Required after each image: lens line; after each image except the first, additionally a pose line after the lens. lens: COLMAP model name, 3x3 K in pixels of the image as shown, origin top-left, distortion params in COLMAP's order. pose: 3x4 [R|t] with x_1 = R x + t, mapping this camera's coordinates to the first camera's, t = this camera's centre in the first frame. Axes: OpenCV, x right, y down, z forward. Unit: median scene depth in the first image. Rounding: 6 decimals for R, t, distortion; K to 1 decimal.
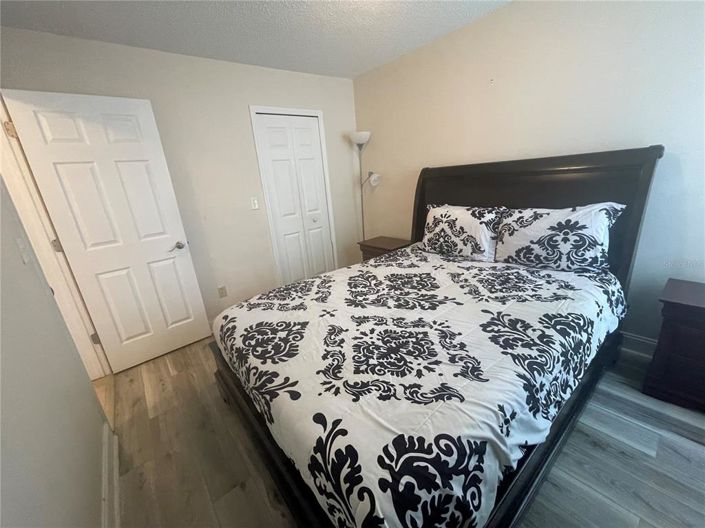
lens RADIAL K [[285.1, 0, 349.4], [0, 285.1, 264.1], [0, 0, 1]] dist [-0.006330, 0.001130]
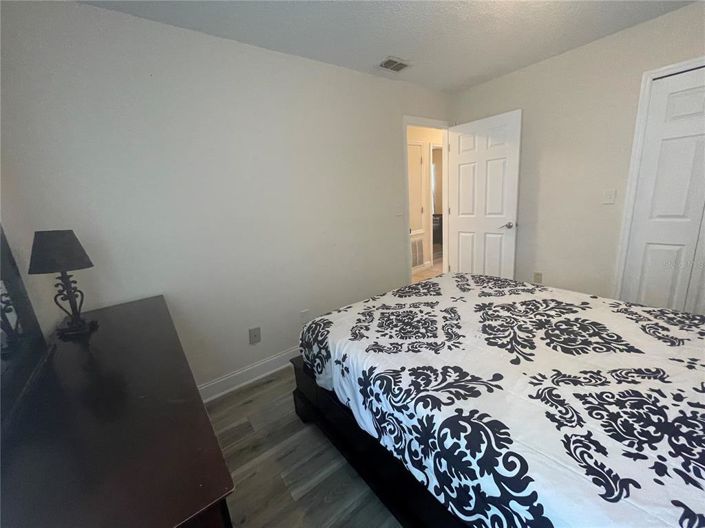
lens RADIAL K [[285.1, 0, 349.4], [0, 285.1, 264.1], [0, 0, 1]] dist [-0.006330, 0.001130]
pose [[-0.034454, 0.320401, -0.946655, 1.000409], [-0.208489, 0.924073, 0.320346, -0.245907], [0.977418, 0.208405, 0.034962, 0.467659]]
